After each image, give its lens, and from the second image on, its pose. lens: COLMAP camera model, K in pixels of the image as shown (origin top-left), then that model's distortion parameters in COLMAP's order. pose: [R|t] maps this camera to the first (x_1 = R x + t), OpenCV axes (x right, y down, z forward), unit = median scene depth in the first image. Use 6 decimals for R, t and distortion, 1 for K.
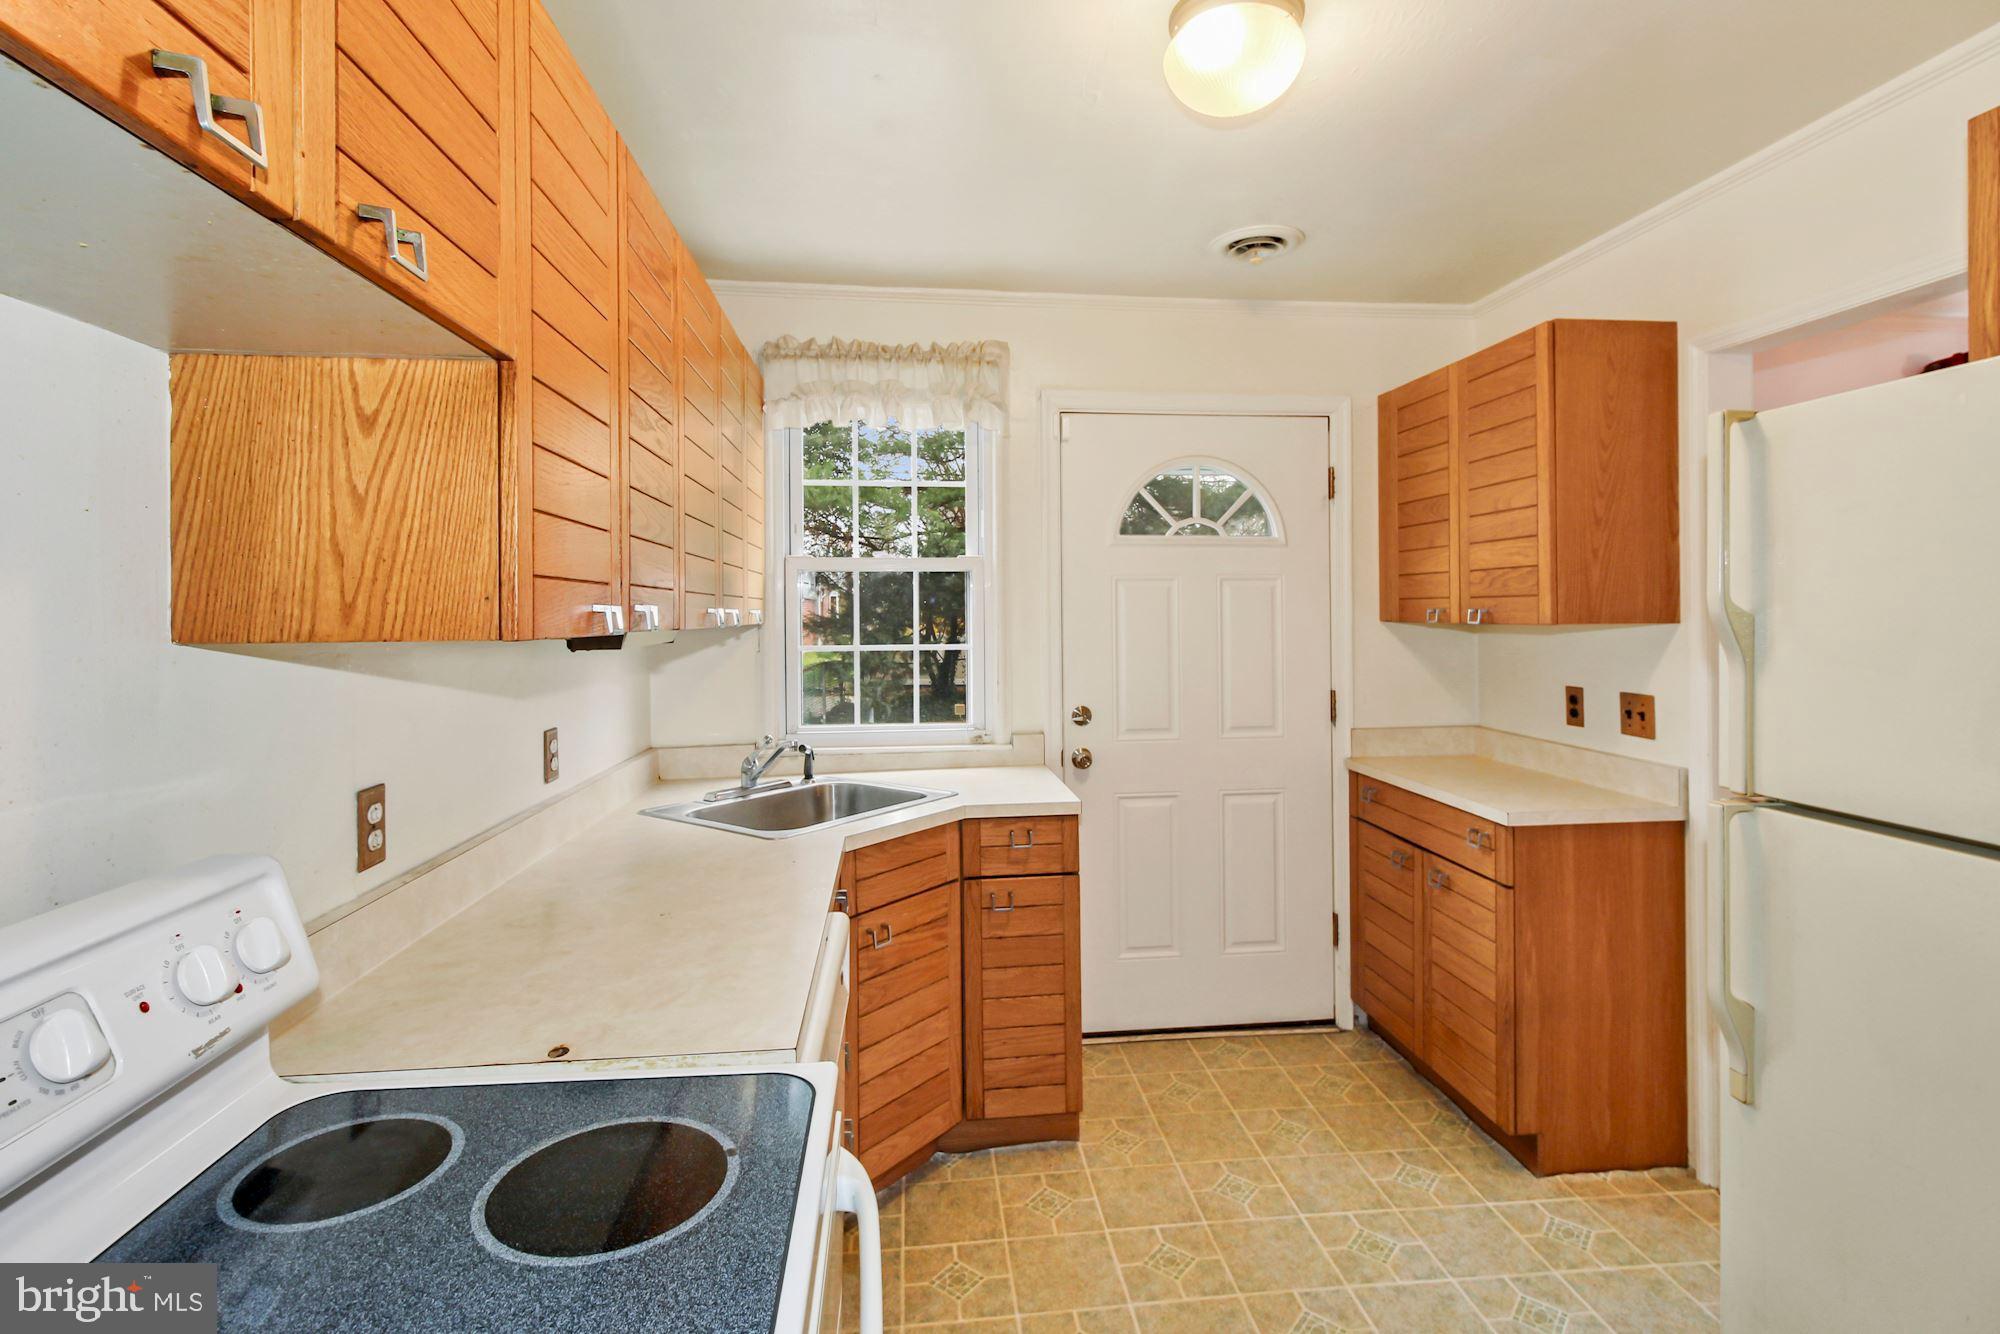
lens RADIAL K [[940.3, 0, 1000.4], [0, 940.3, 614.5], [0, 0, 1]] dist [0.002510, 0.000211]
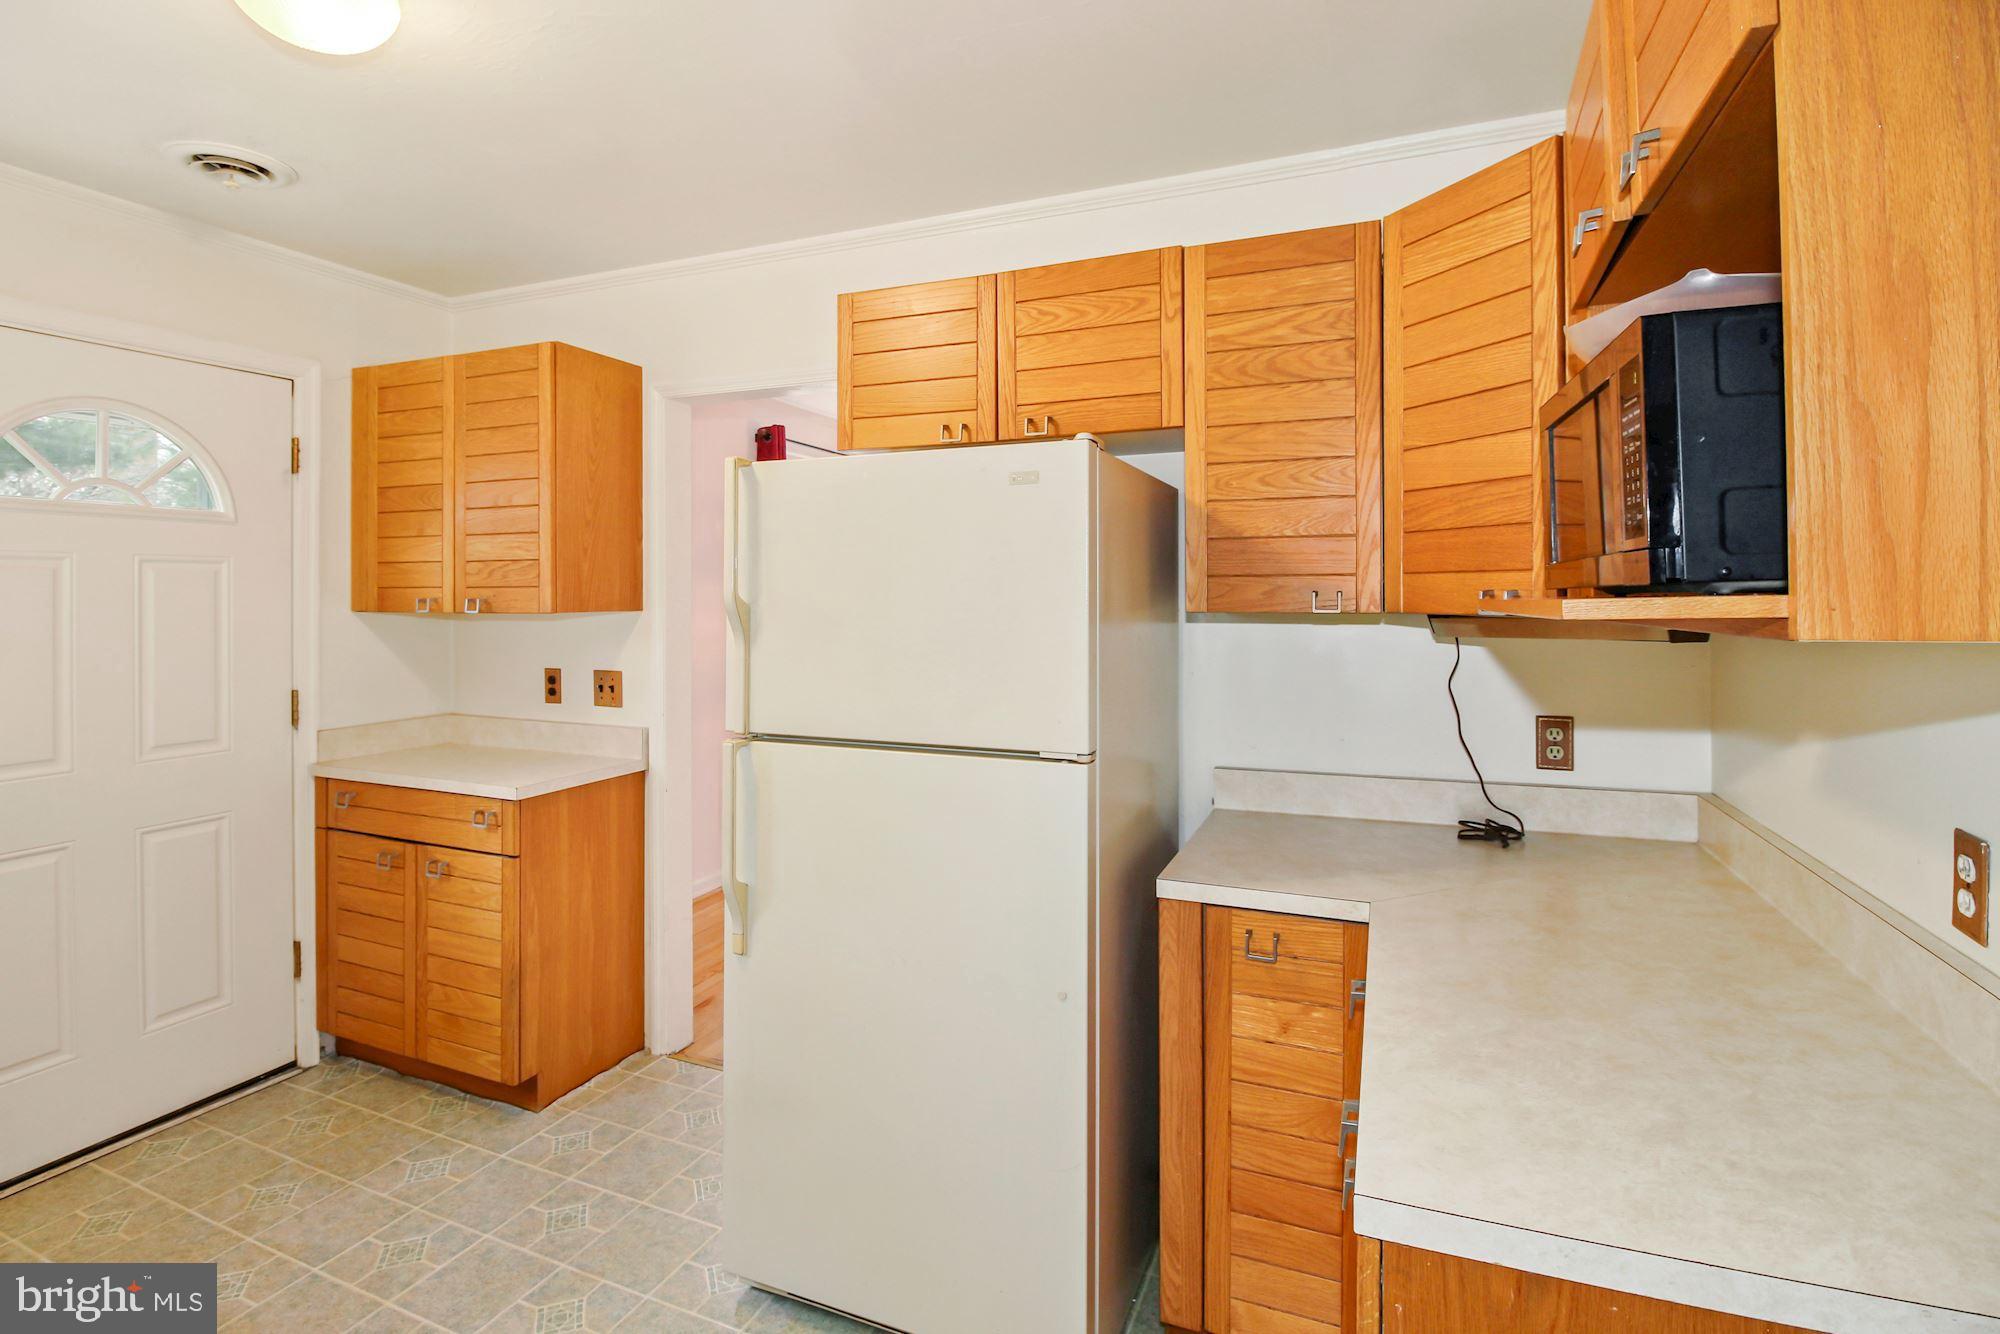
lens RADIAL K [[941.1, 0, 1004.0], [0, 941.1, 598.9], [0, 0, 1]] dist [-0.028019, -0.000820]
pose [[0.470708, 0.002050, 0.882287, -0.127675], [0.001312, 0.999995, -0.003024, -0.001779], [-0.882288, 0.002581, 0.470702, 0.002996]]
